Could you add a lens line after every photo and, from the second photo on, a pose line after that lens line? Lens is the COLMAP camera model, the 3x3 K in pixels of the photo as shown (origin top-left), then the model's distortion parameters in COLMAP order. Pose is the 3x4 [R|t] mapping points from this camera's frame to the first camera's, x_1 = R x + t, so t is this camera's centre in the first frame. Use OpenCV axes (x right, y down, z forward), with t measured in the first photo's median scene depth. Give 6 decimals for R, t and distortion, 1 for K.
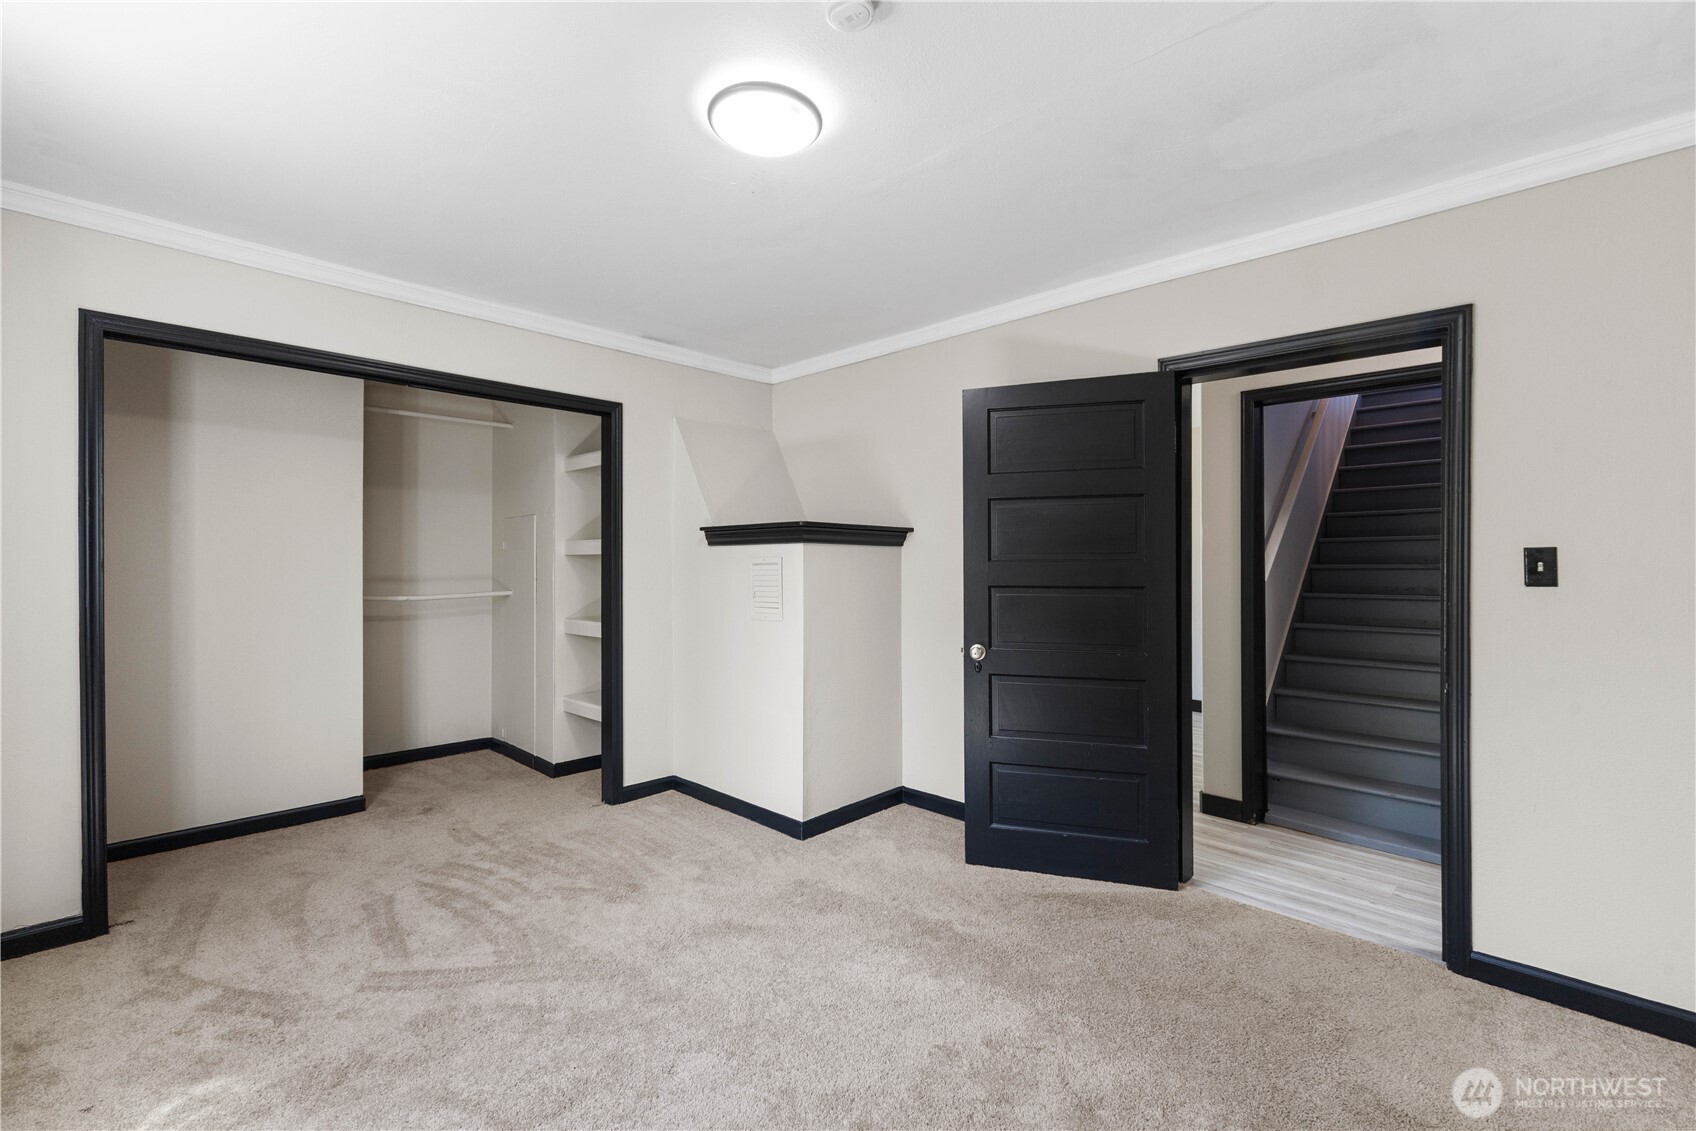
lens RADIAL K [[733.9, 0, 848.4], [0, 733.9, 562.6], [0, 0, 1]] dist [0.000403, 0.000209]
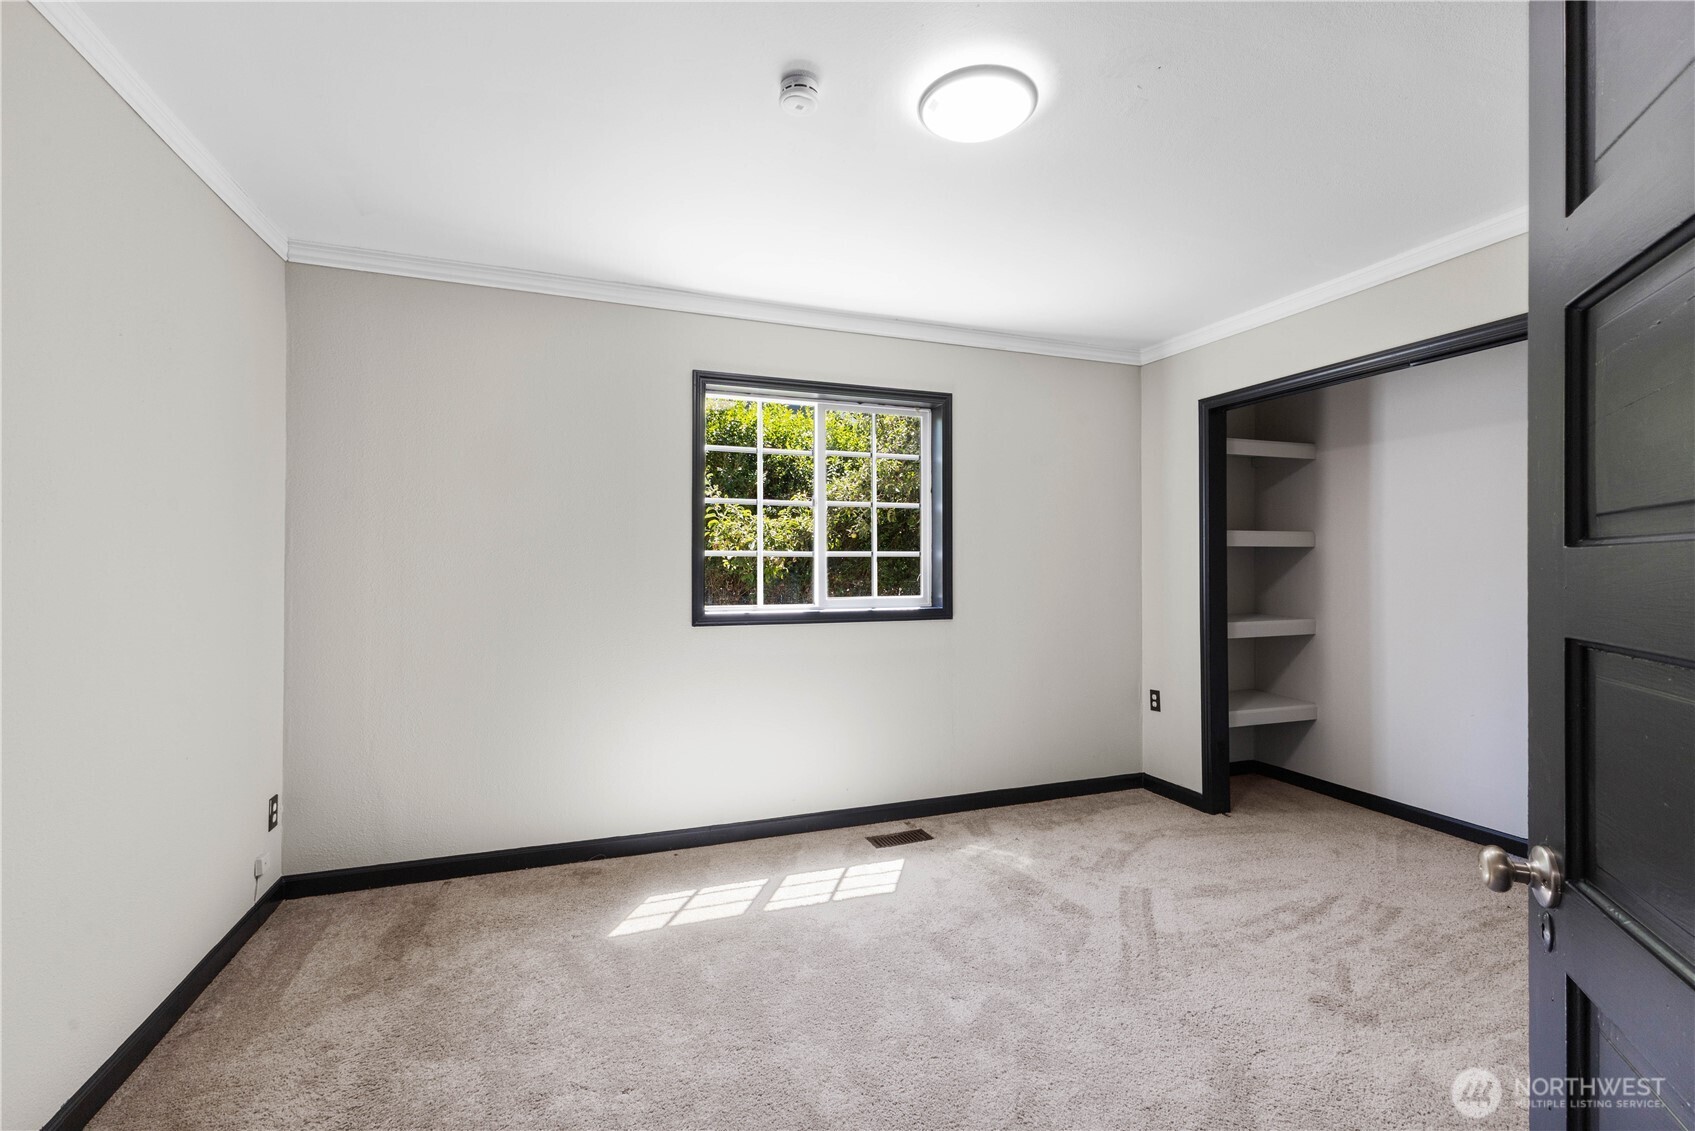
lens RADIAL K [[733.4, 0, 851.5], [0, 733.4, 566.8], [0, 0, 1]] dist [0.000403, 0.000209]
pose [[-0.429330, -0.000046, -0.903148, 0.613495], [-0.000038, 1.000000, -0.000033, 0.003728], [0.903148, 0.000020, -0.429330, 0.930959]]
